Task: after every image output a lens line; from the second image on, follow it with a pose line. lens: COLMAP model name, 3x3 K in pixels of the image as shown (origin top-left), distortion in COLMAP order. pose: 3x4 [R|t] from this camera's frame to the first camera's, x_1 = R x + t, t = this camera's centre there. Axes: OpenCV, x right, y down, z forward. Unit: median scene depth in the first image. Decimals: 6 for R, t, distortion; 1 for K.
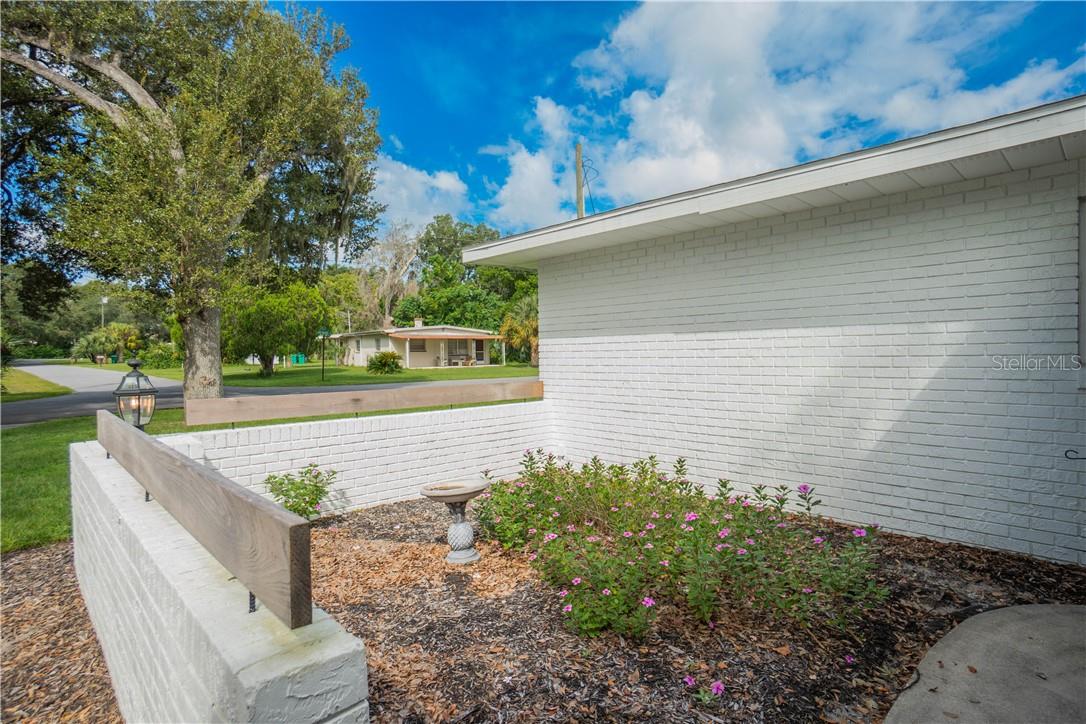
lens RADIAL K [[562.1, 0, 535.7], [0, 562.1, 360.1], [0, 0, 1]] dist [-0.006150, 0.001602]
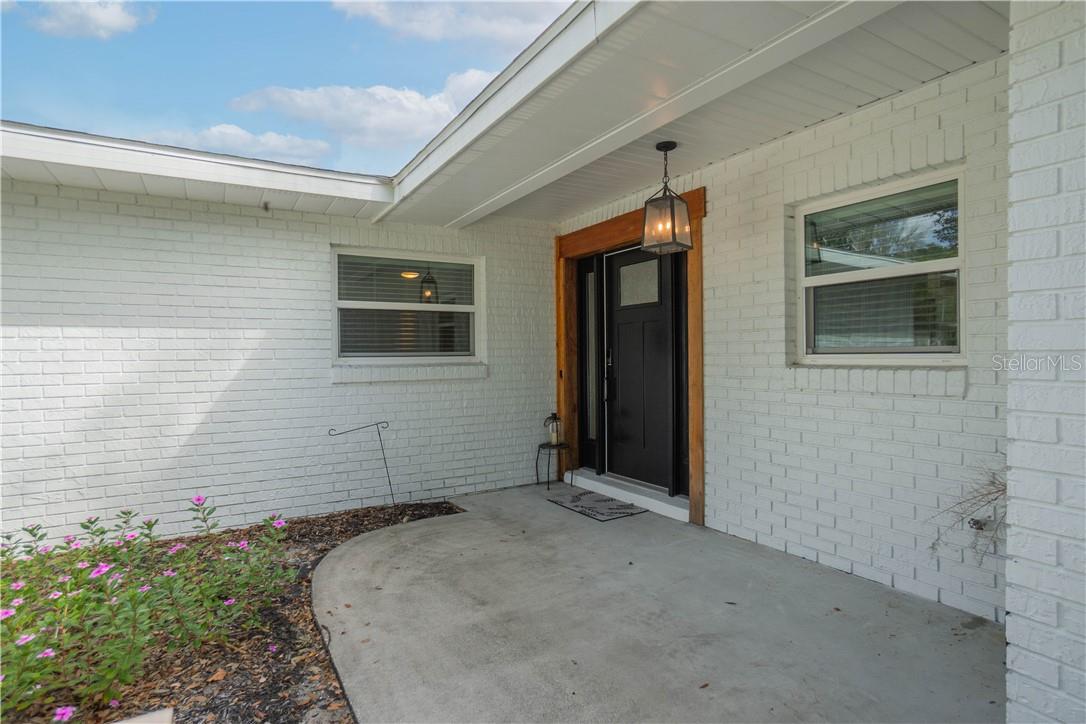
lens RADIAL K [[562.1, 0, 533.6], [0, 562.1, 360.2], [0, 0, 1]] dist [-0.006150, 0.001602]
pose [[0.234710, 0.003030, 0.972061, -0.220609], [0.015247, 0.999861, -0.006798, 0.010079], [-0.971946, 0.016416, 0.234631, 0.183287]]
